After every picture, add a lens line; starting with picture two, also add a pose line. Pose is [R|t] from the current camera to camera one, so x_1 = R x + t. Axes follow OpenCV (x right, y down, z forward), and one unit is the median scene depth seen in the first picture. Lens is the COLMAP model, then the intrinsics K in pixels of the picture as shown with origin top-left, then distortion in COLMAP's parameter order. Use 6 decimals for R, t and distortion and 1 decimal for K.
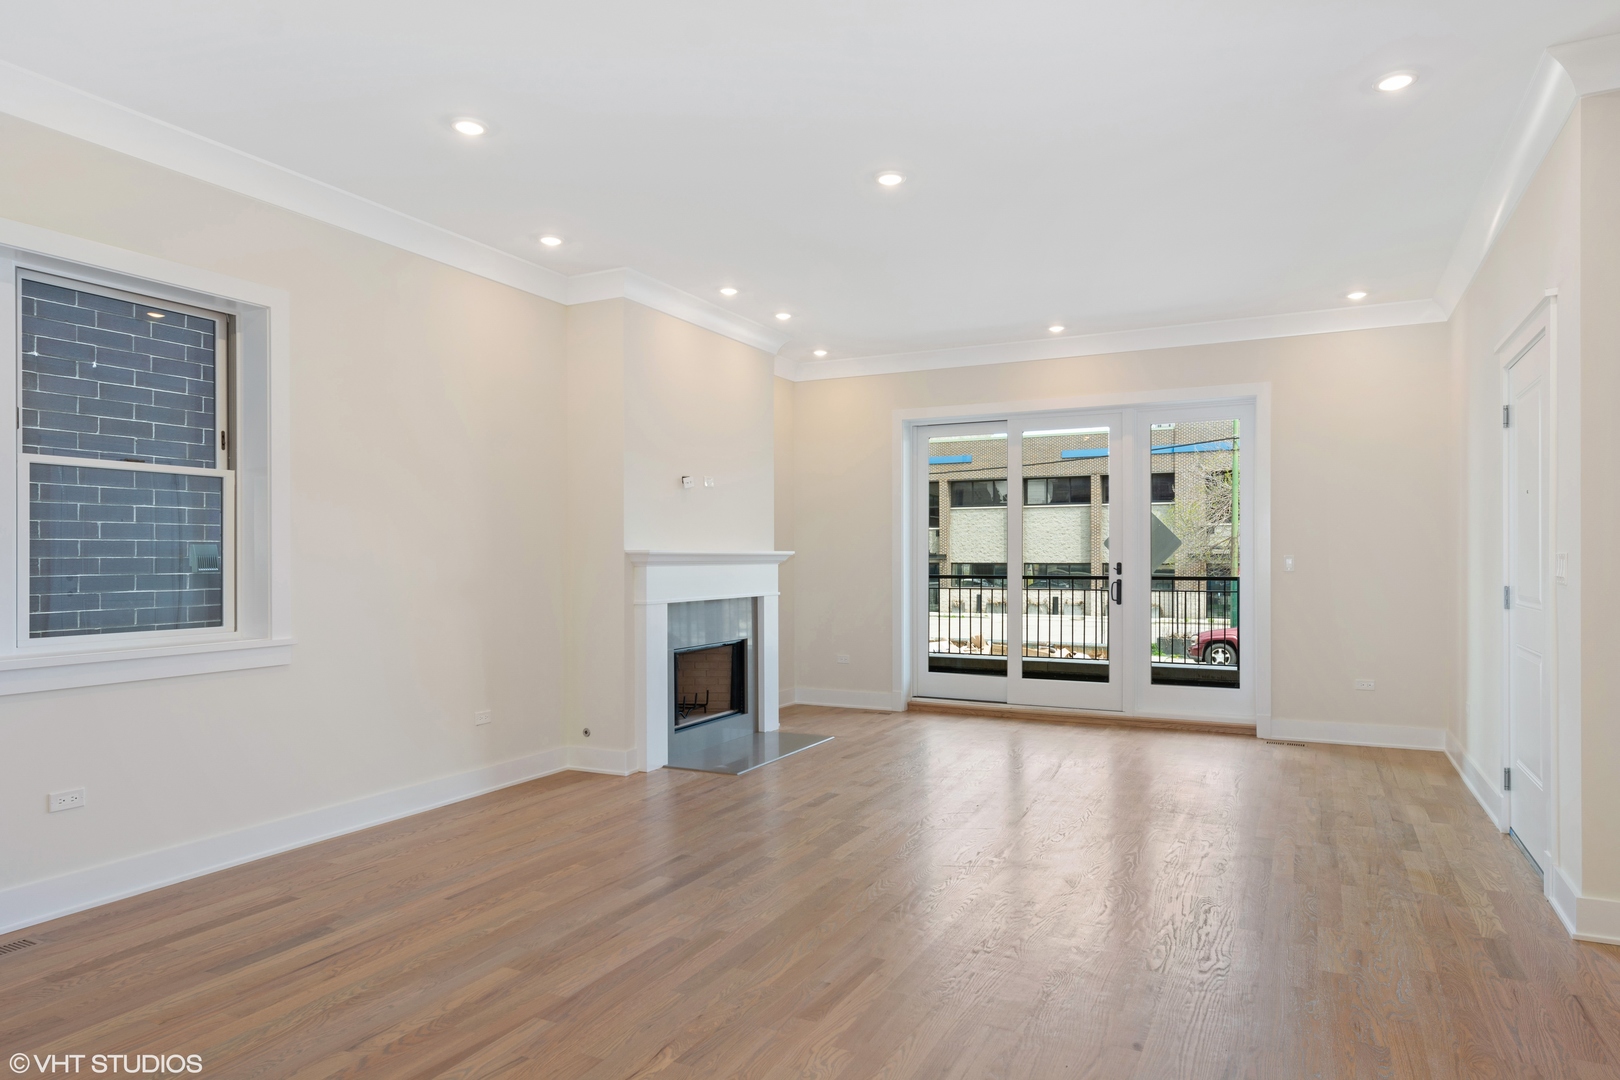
lens RADIAL K [[982.2, 0, 807.1], [0, 982.2, 551.1], [0, 0, 1]] dist [-0.001698, -0.001085]
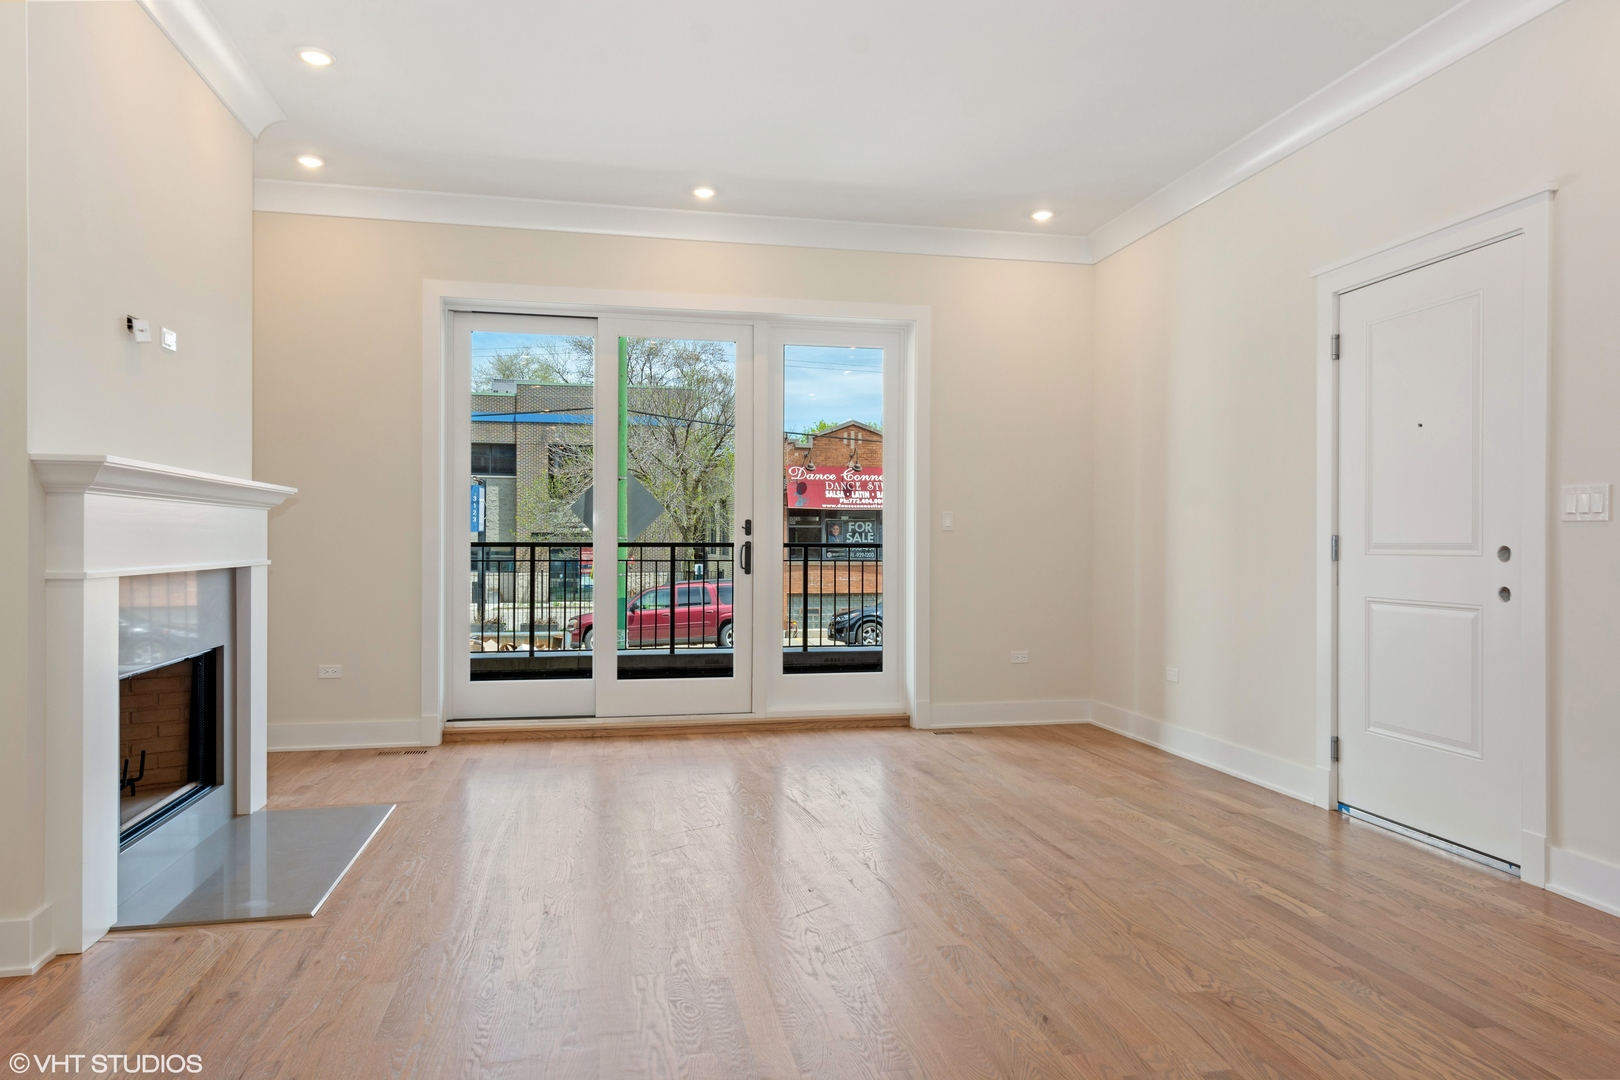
lens RADIAL K [[1059.6, 0, 810.0], [0, 1059.6, 540.0], [0, 0, 1]] dist [0.011602, -0.000556]
pose [[0.780503, 0.005901, 0.625124, -0.166795], [-0.009569, 0.999951, 0.002508, 0.025863], [-0.625078, -0.007940, 0.780522, 0.330372]]
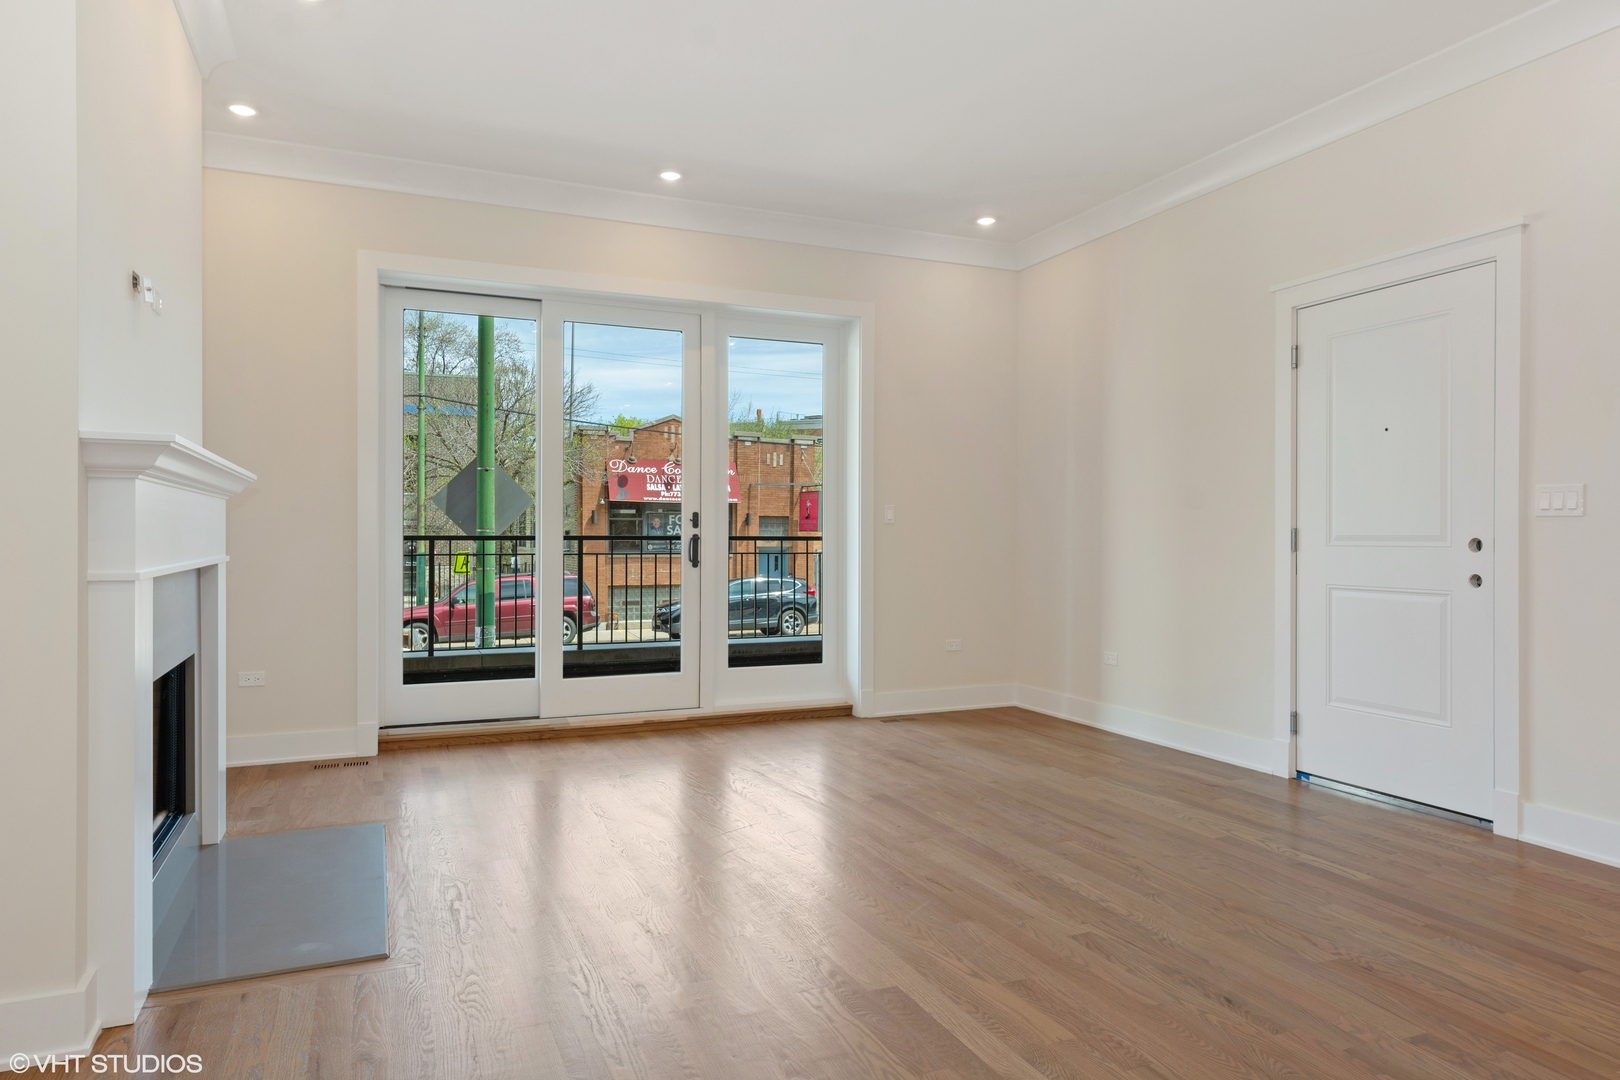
lens RADIAL K [[1024.9, 0, 809.6], [0, 1024.9, 538.1], [0, 0, 1]] dist [0.004026, 0.001259]
pose [[0.637719, 0.001096, 0.770268, -0.241013], [-0.009343, 0.999936, 0.006312, 0.026620], [-0.770212, -0.011222, 0.637689, 0.438334]]
